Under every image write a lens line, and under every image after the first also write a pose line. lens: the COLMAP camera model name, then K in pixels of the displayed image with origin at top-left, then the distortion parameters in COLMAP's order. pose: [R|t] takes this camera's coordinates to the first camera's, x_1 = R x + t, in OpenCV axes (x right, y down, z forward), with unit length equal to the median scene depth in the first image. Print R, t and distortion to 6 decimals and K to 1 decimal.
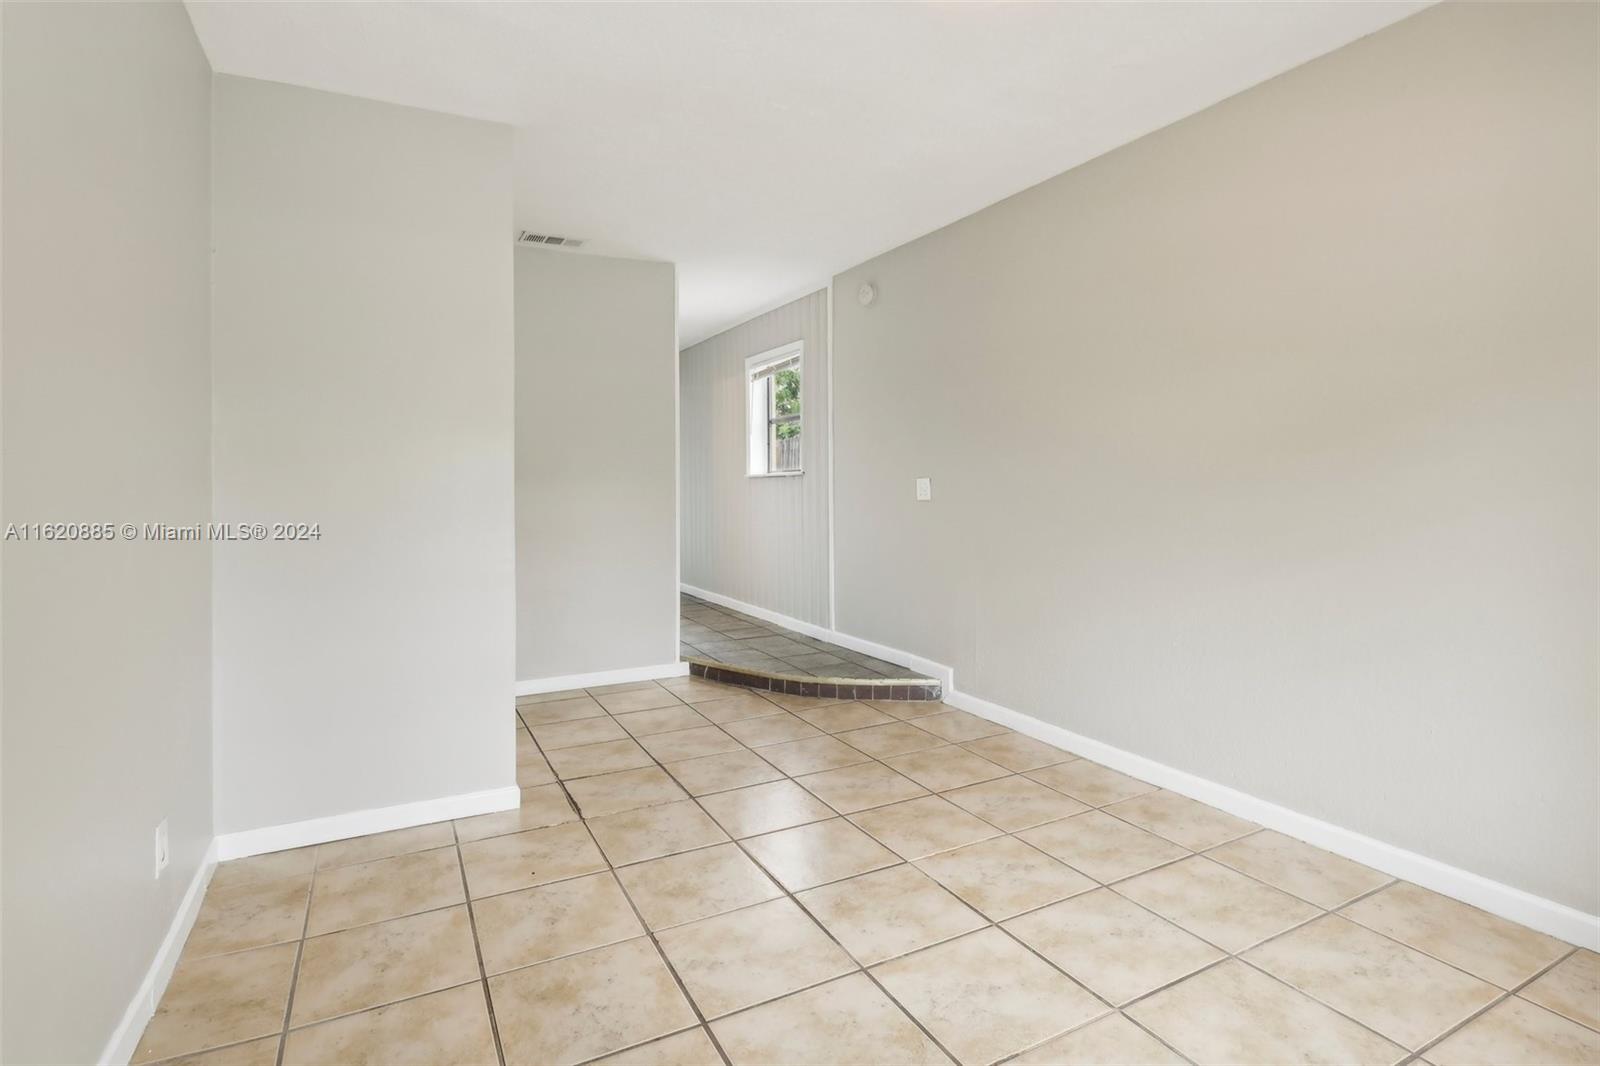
lens RADIAL K [[818.6, 0, 799.1], [0, 818.6, 482.1], [0, 0, 1]] dist [-0.013869, 0.000219]
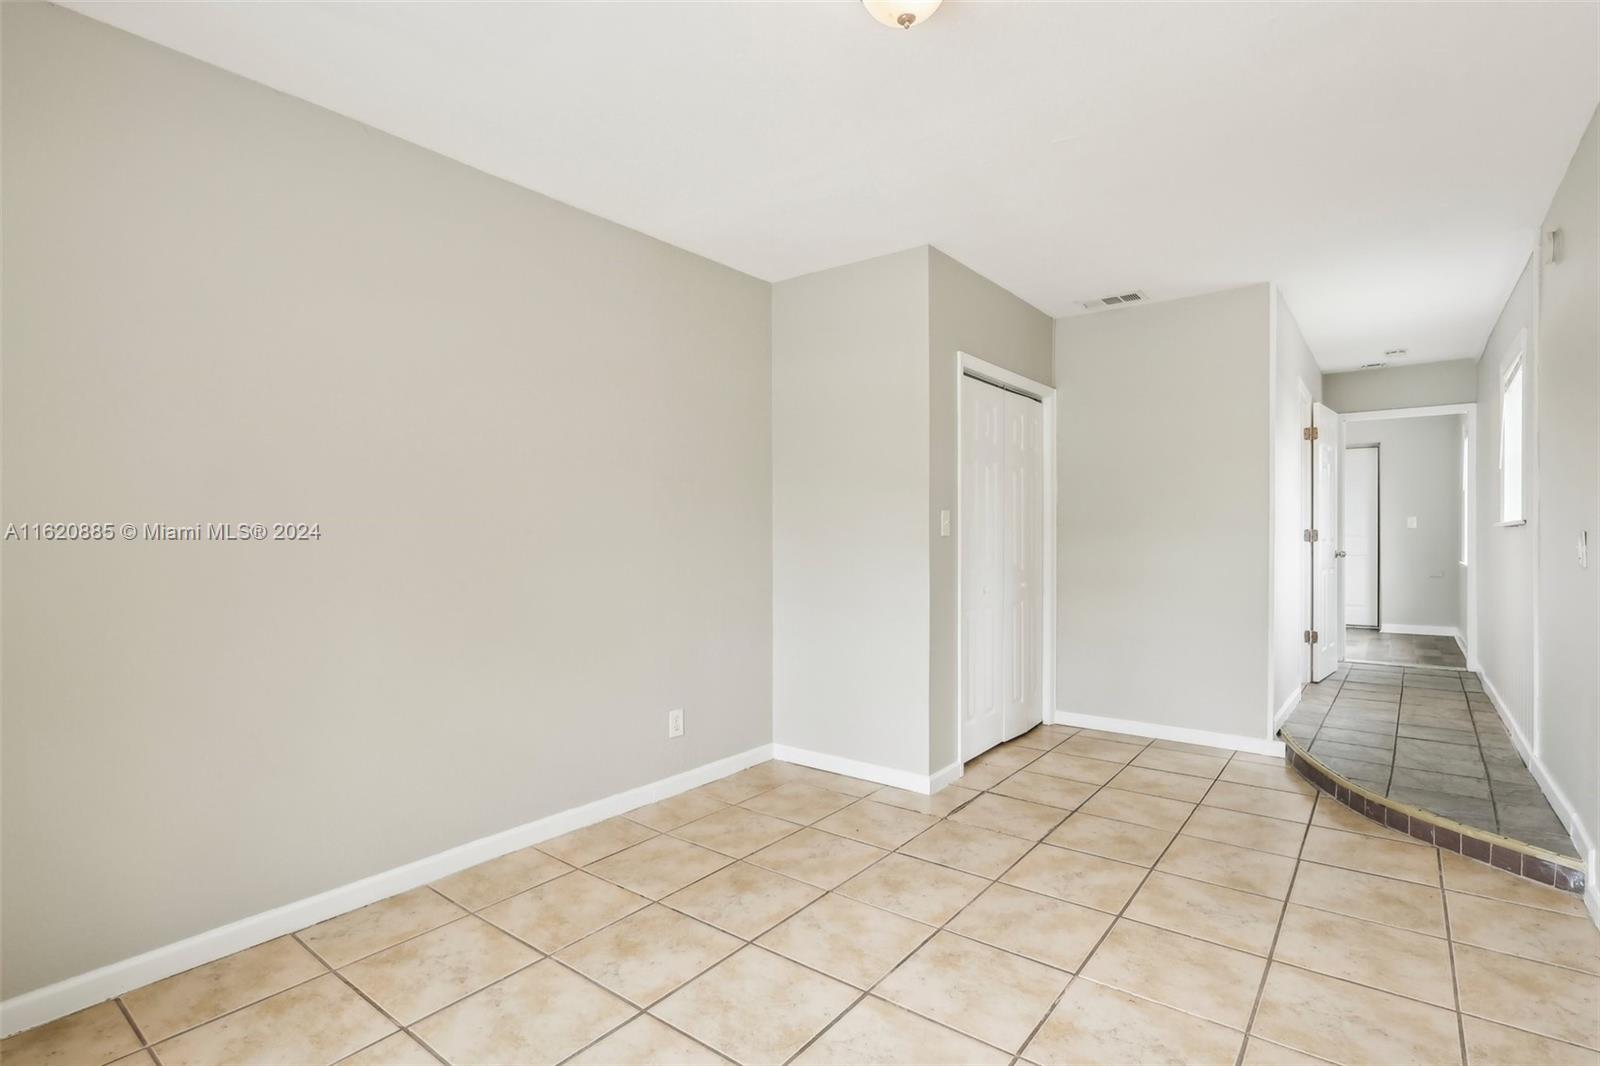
lens RADIAL K [[772.4, 0, 796.6], [0, 772.4, 517.2], [0, 0, 1]] dist [-0.009179, 0.001000]
pose [[0.407363, -0.010211, -0.913209, 0.705086], [-0.002156, 0.999924, -0.012142, -0.009120], [0.913264, 0.006915, 0.407310, 0.364062]]
